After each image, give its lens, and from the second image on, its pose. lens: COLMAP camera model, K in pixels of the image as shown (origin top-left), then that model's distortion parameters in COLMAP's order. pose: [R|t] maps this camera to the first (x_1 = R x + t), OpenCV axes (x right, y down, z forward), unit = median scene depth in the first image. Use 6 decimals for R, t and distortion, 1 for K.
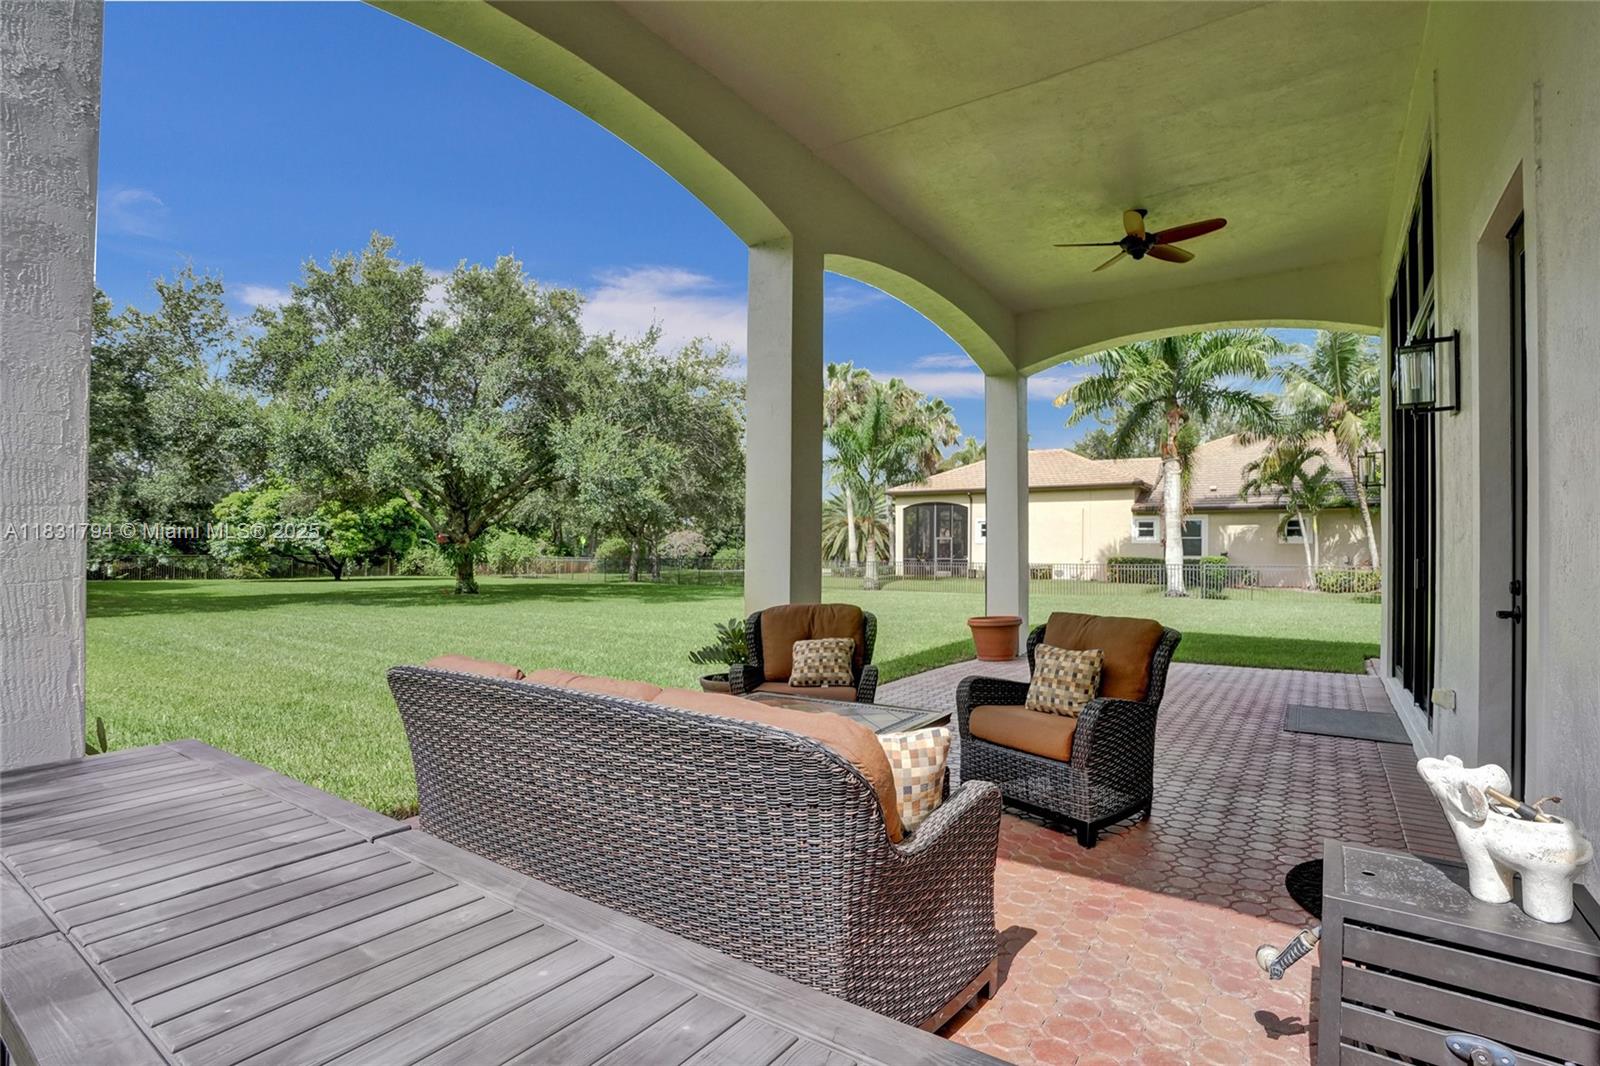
lens RADIAL K [[724.9, 0, 802.1], [0, 724.9, 535.9], [0, 0, 1]] dist [-0.062548, 0.020396]
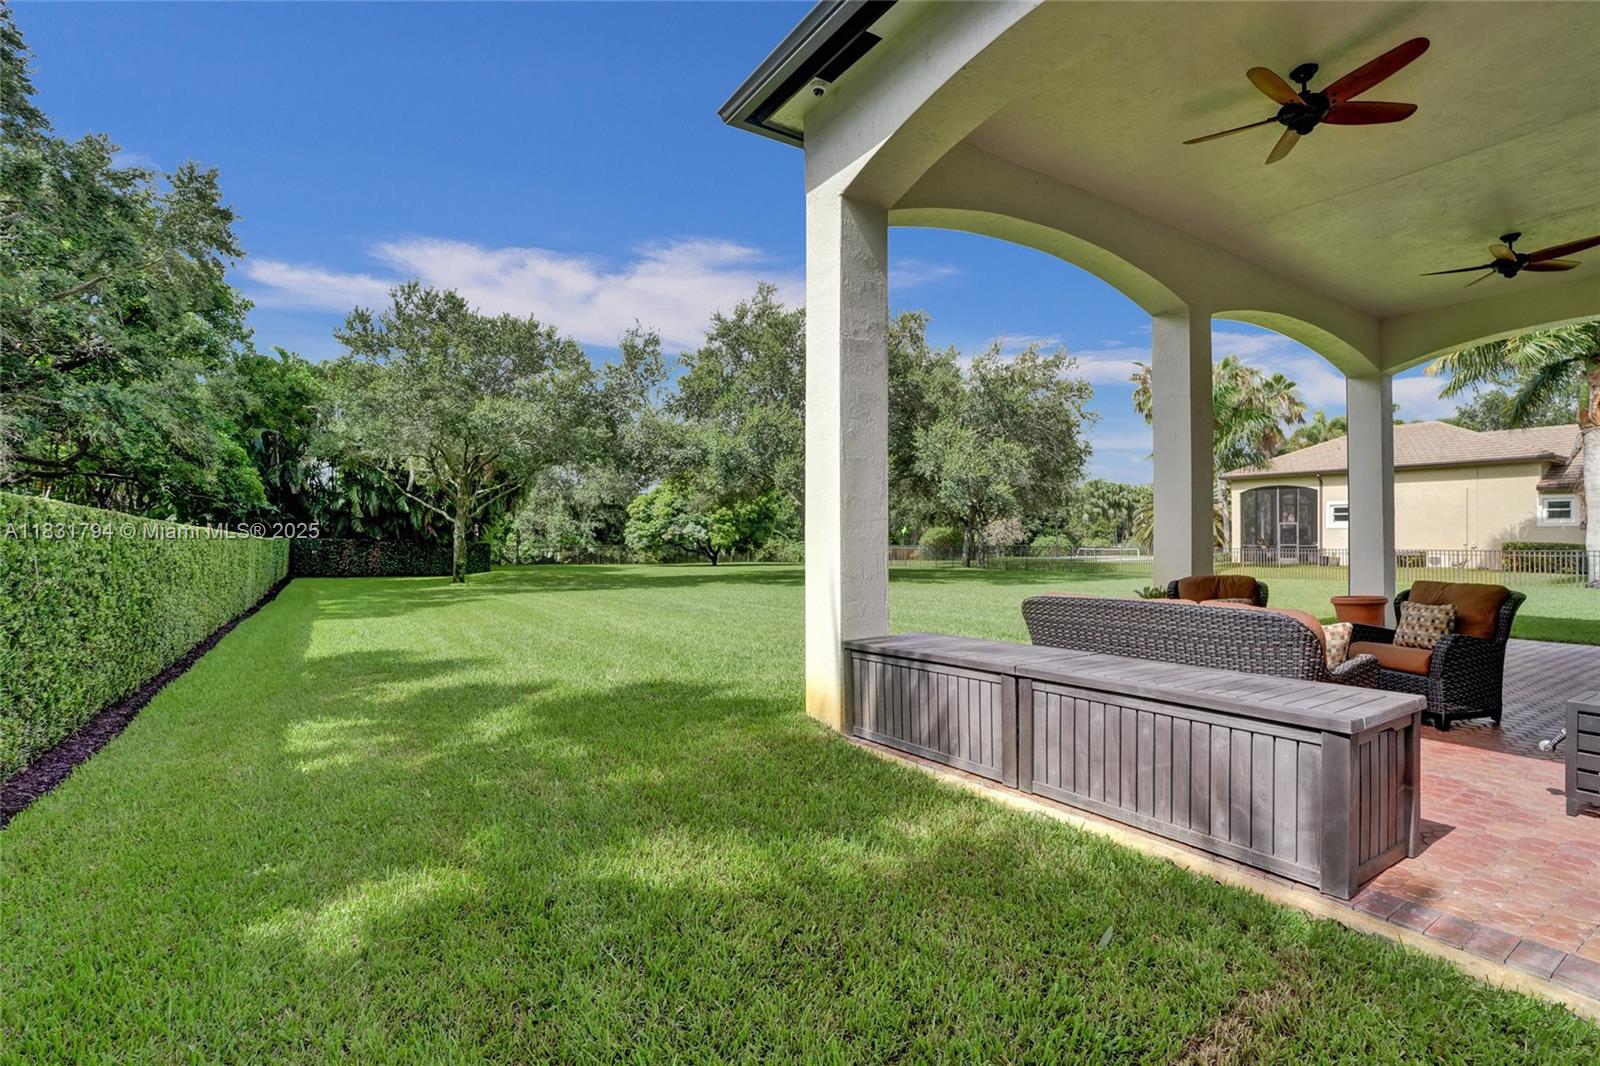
lens RADIAL K [[760.6, 0, 800.0], [0, 760.6, 533.0], [0, 0, 1]] dist [-0.065857, 0.026642]
pose [[0.930748, -0.009849, -0.365528, -0.049912], [0.014632, 0.999840, 0.010318, -0.003955], [0.365368, -0.014952, 0.930743, -0.157862]]
